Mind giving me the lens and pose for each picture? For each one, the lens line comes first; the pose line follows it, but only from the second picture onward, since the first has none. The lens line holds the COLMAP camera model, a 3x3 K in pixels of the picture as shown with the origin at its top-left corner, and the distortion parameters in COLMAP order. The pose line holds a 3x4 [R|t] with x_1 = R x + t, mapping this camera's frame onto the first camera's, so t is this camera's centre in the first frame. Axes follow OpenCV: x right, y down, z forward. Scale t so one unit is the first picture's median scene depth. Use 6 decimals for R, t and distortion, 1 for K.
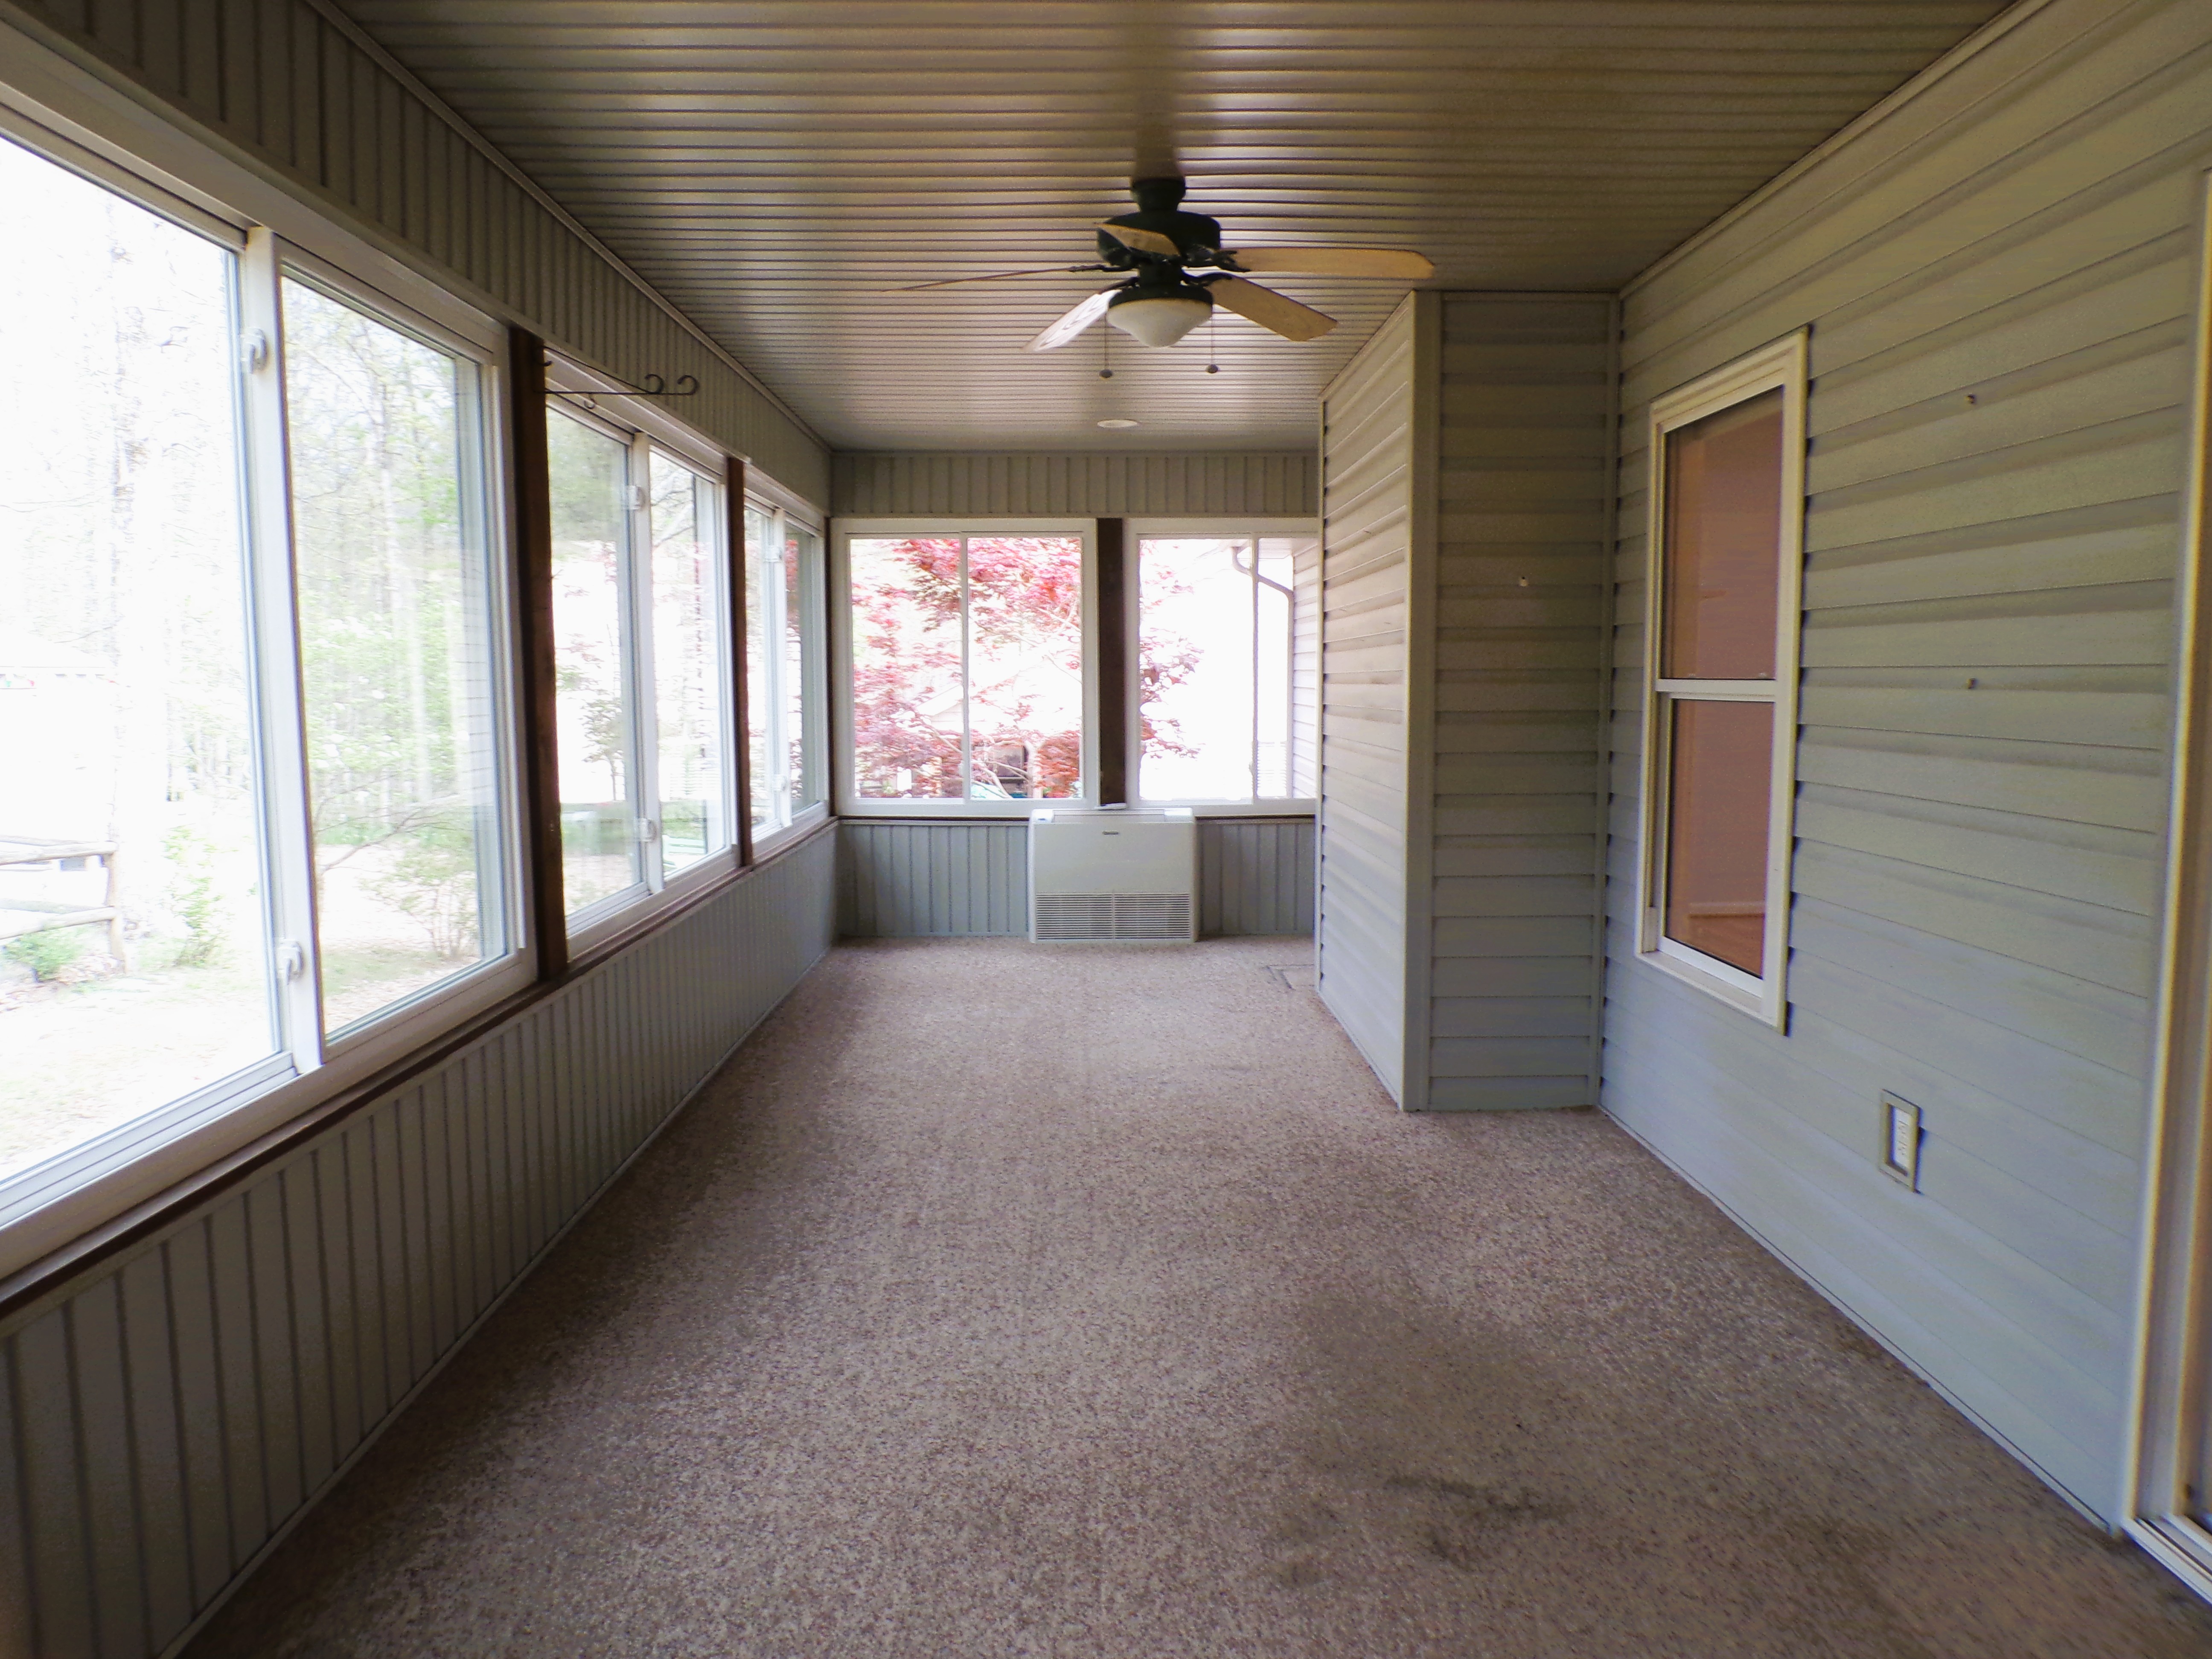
lens RADIAL K [[1492.3, 0, 1103.0], [0, 1492.3, 822.8], [0, 0, 1]] dist [-0.046725, 0.023809]
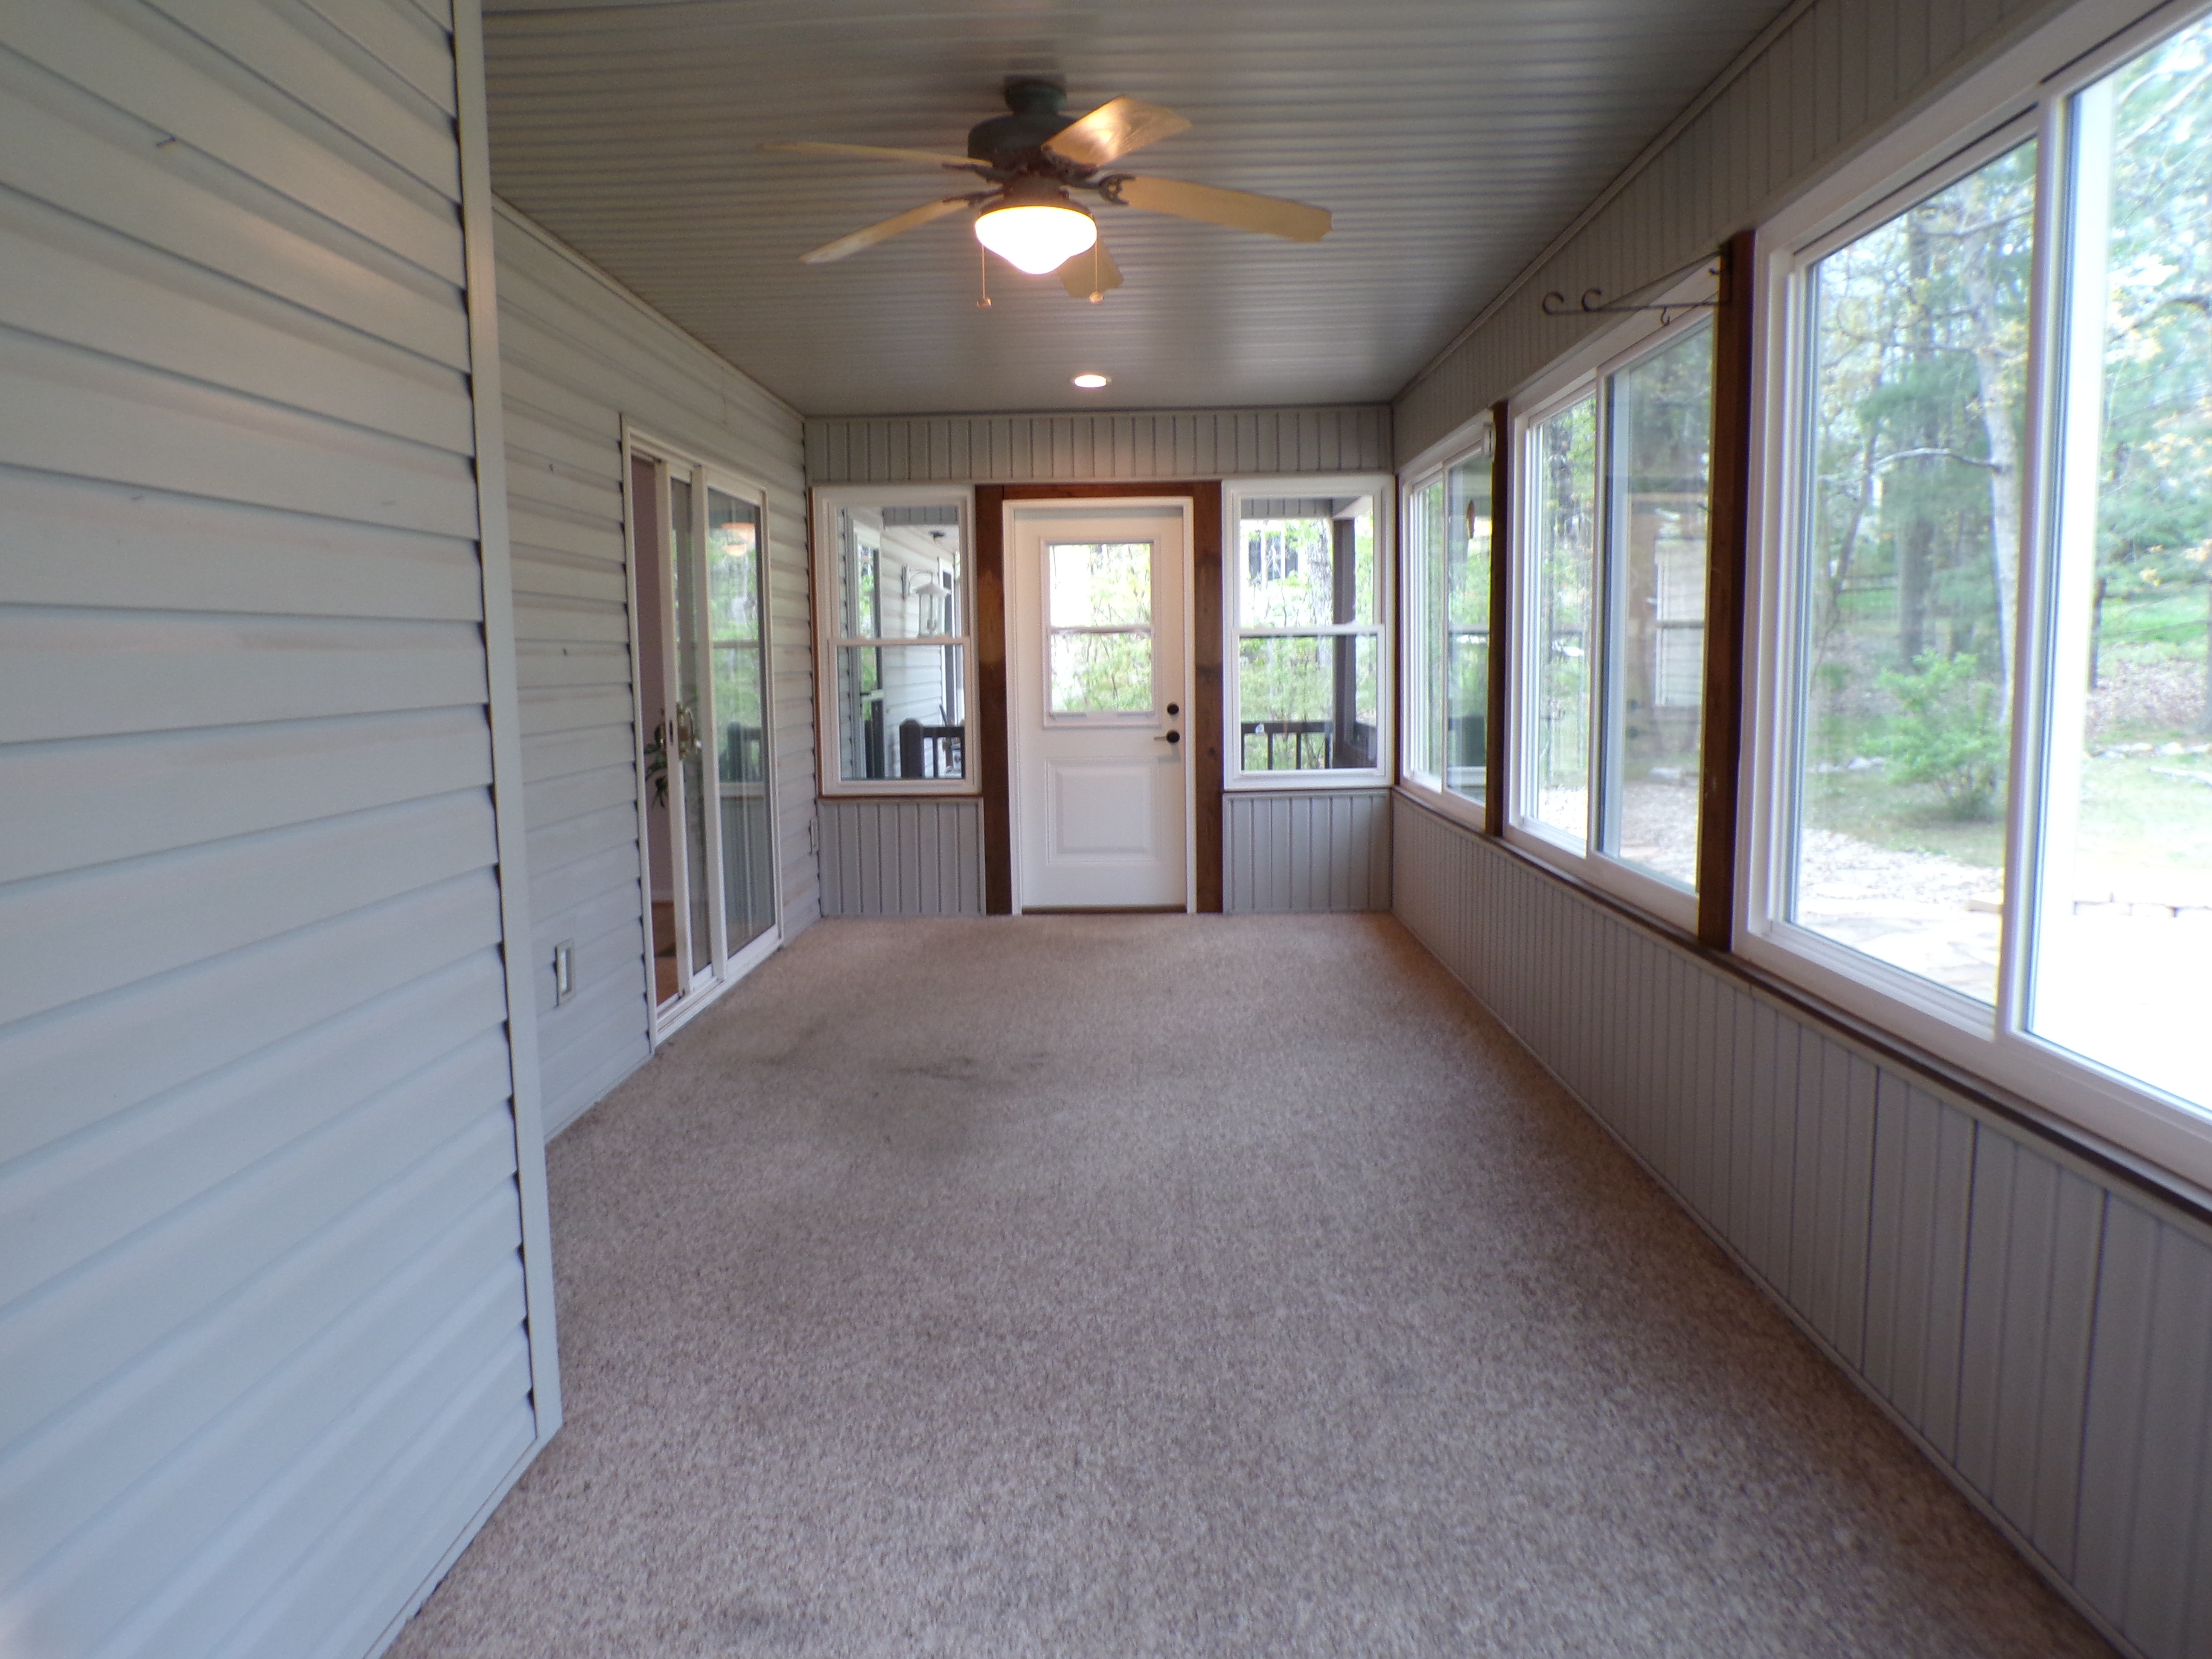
lens RADIAL K [[1492.3, 0, 1103.0], [0, 1492.3, 822.8], [0, 0, 1]] dist [-0.046725, 0.023809]
pose [[-0.999108, 0.014837, 0.039541, -0.030810], [0.022686, 0.978259, 0.206142, -0.165503], [-0.035622, 0.206855, -0.977723, 1.850943]]
